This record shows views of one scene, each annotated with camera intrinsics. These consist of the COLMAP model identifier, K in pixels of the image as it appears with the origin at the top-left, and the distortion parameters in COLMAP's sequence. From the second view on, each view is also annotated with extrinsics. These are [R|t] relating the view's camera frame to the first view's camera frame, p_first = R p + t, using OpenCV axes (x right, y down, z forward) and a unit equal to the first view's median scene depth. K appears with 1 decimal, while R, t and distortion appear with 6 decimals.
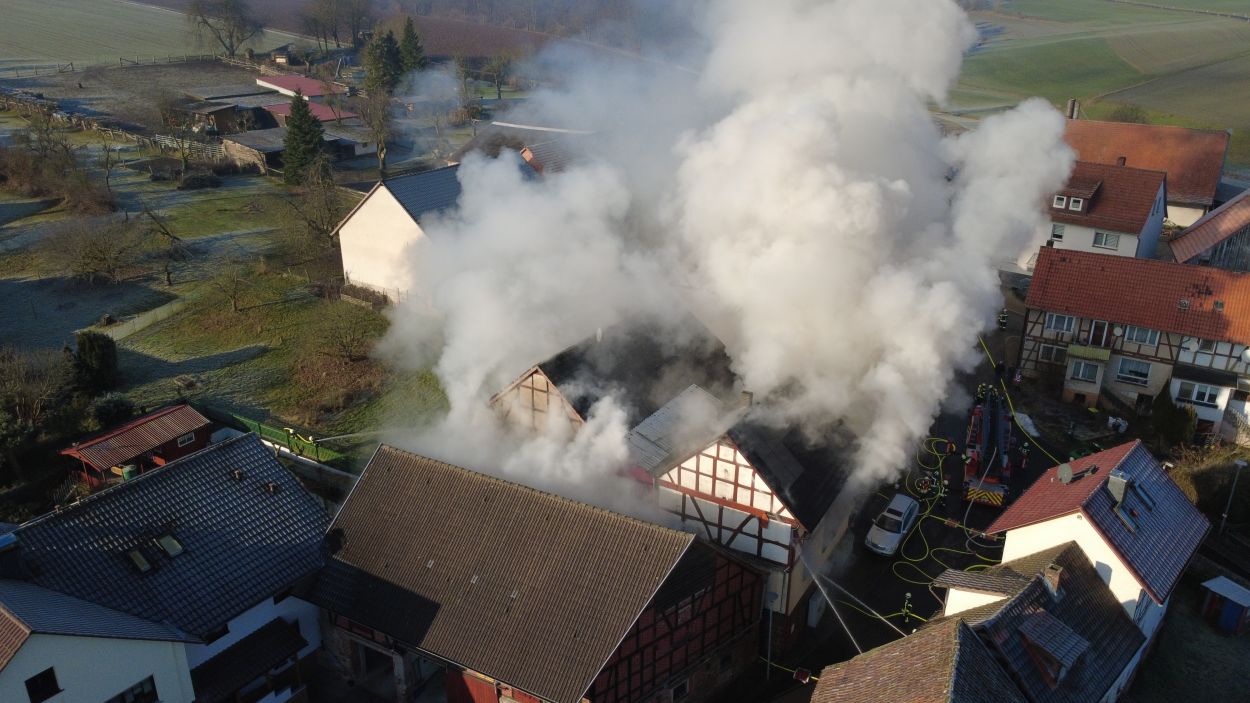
lens RADIAL K [[910.4, 0, 625.0], [0, 910.4, 351.5], [0, 0, 1]] dist [0.001588, -0.005581]
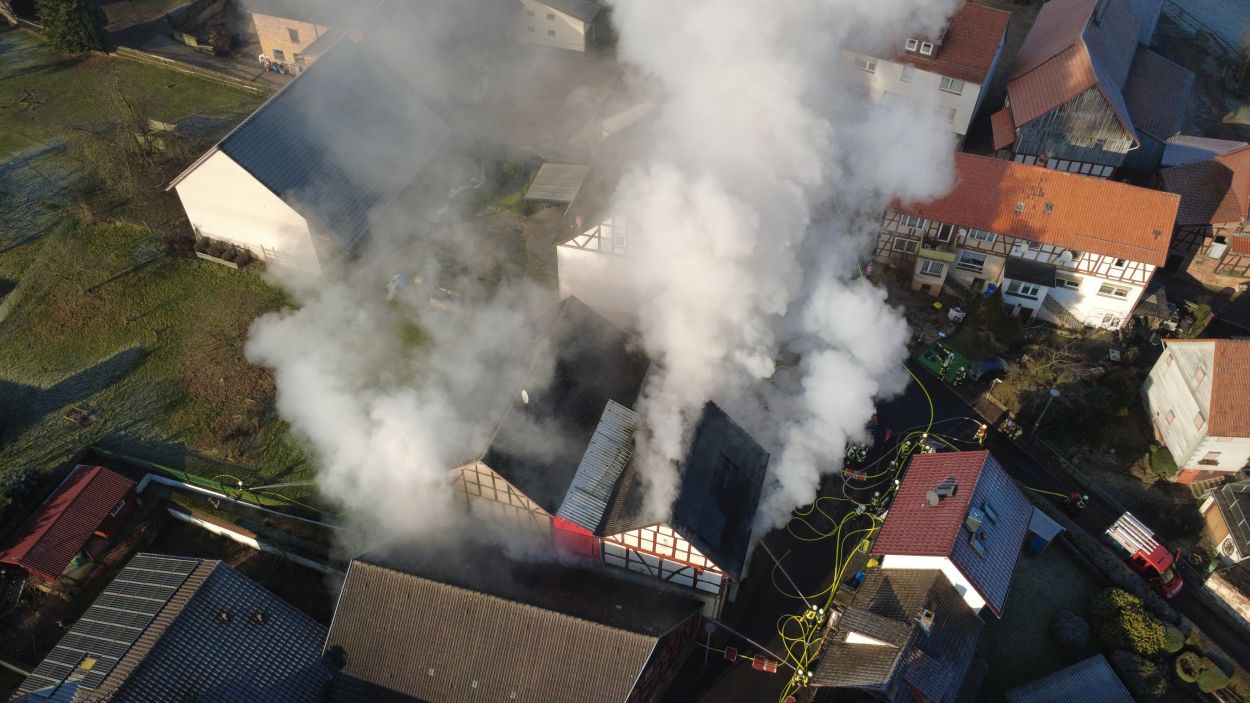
lens RADIAL K [[910.4, 0, 625.0], [0, 910.4, 351.5], [0, 0, 1]] dist [0.001588, -0.005581]
pose [[0.974245, -0.157786, 0.161091, -0.077409], [0.076336, 0.902998, 0.422808, -0.504988], [-0.212178, -0.399622, 0.891786, 0.054025]]
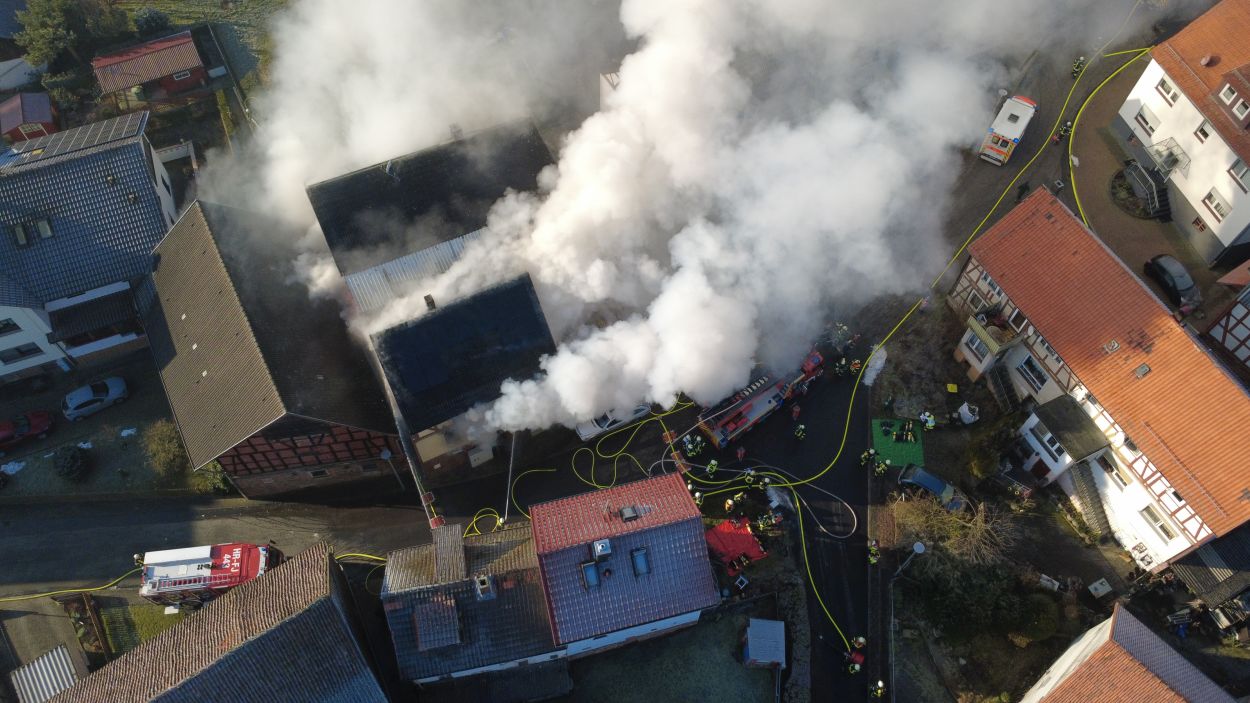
lens RADIAL K [[910.4, 0, 625.0], [0, 910.4, 351.5], [0, 0, 1]] dist [0.001588, -0.005581]
pose [[0.844475, 0.460008, -0.274325, 0.601267], [-0.212800, 0.758197, 0.616322, -0.573311], [0.491505, -0.462093, 0.738168, 0.246058]]
